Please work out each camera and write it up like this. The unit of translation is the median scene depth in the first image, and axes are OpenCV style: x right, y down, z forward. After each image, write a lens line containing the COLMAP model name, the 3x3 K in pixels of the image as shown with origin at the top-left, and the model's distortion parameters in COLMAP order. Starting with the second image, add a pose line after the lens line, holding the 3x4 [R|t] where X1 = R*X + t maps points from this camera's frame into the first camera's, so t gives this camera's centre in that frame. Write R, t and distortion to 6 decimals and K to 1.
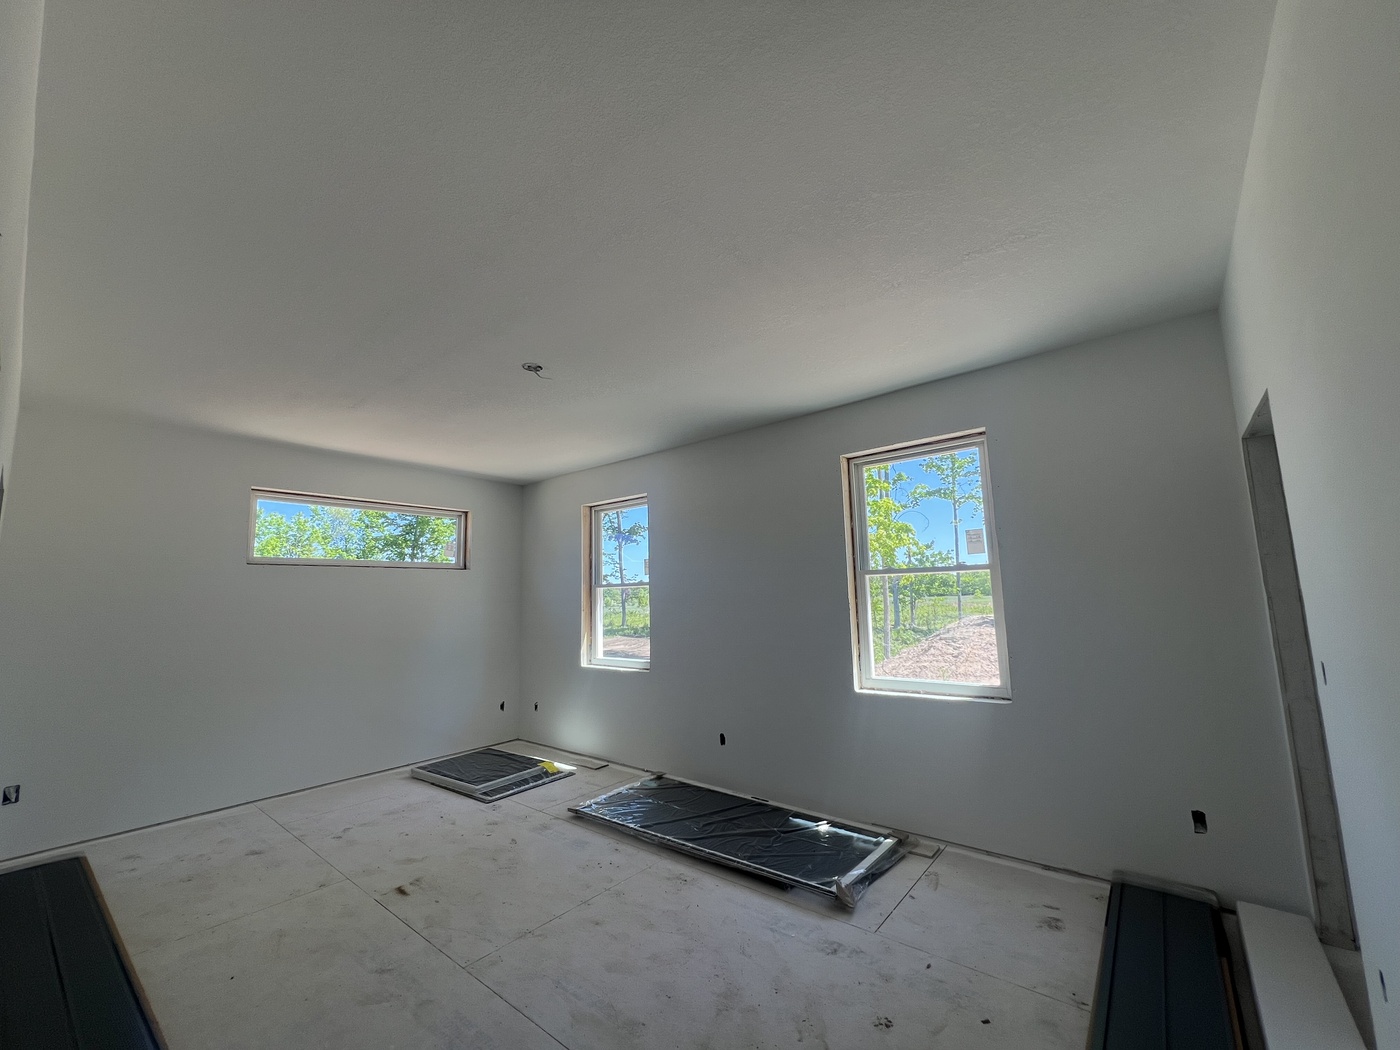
lens RADIAL K [[559.4, 0, 692.6], [0, 559.4, 521.0], [0, 0, 1]] dist [-0.000460, 0.000151]
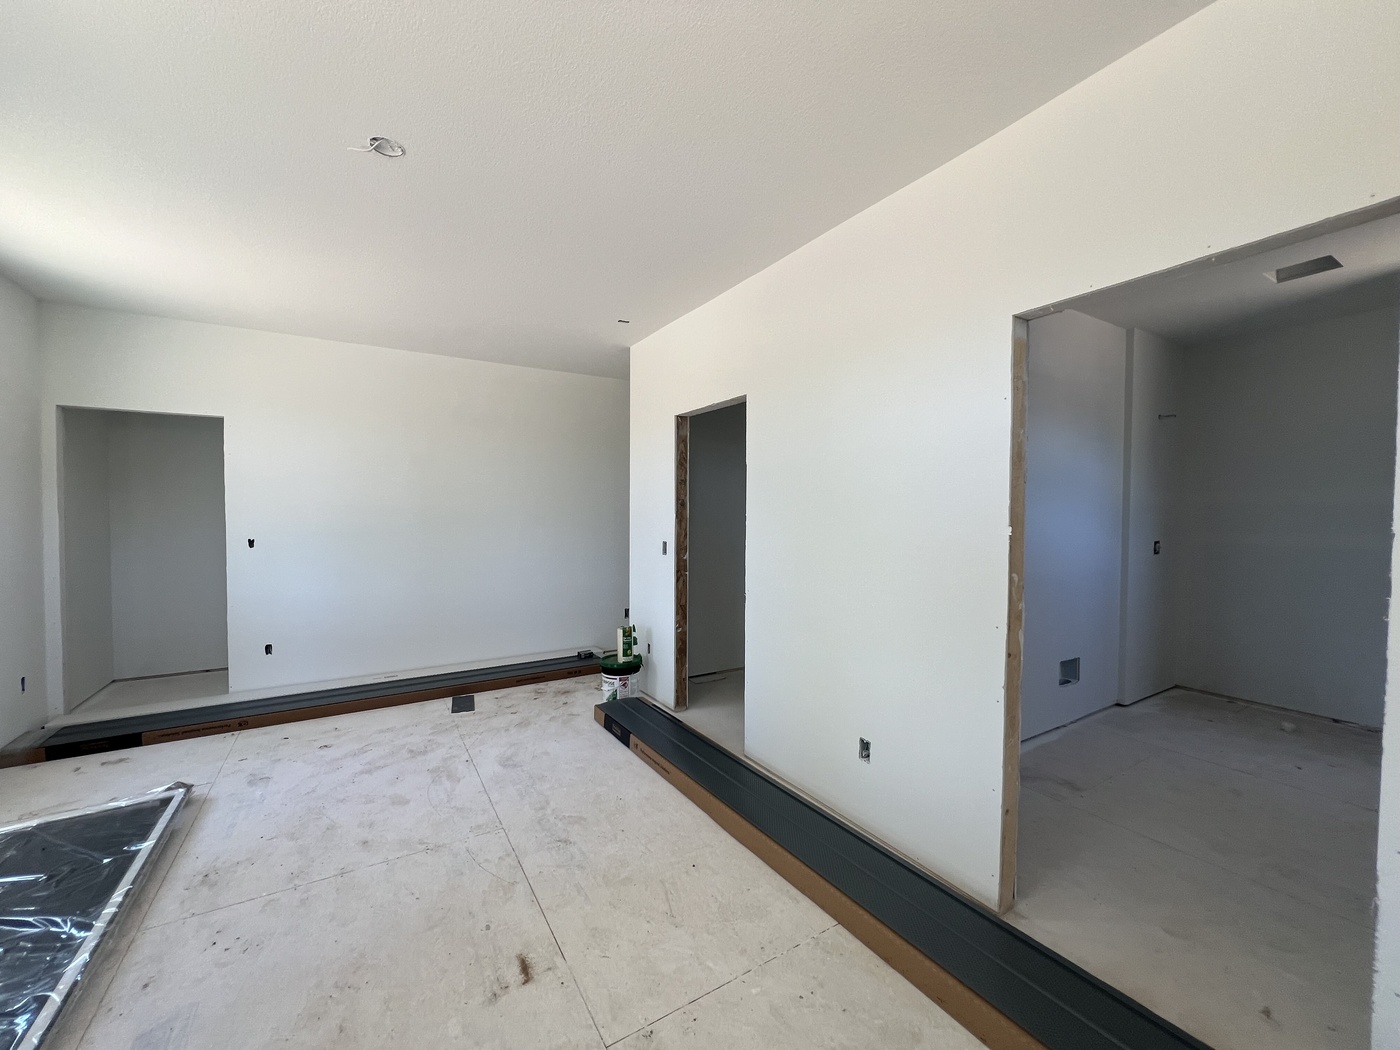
lens RADIAL K [[559.4, 0, 696.7], [0, 559.4, 526.3], [0, 0, 1]] dist [-0.000460, 0.000151]
pose [[-0.947124, 0.010480, 0.320698, -1.113135], [-0.027926, 0.992982, -0.114923, 0.302168], [-0.319651, -0.117802, -0.940184, 1.945929]]
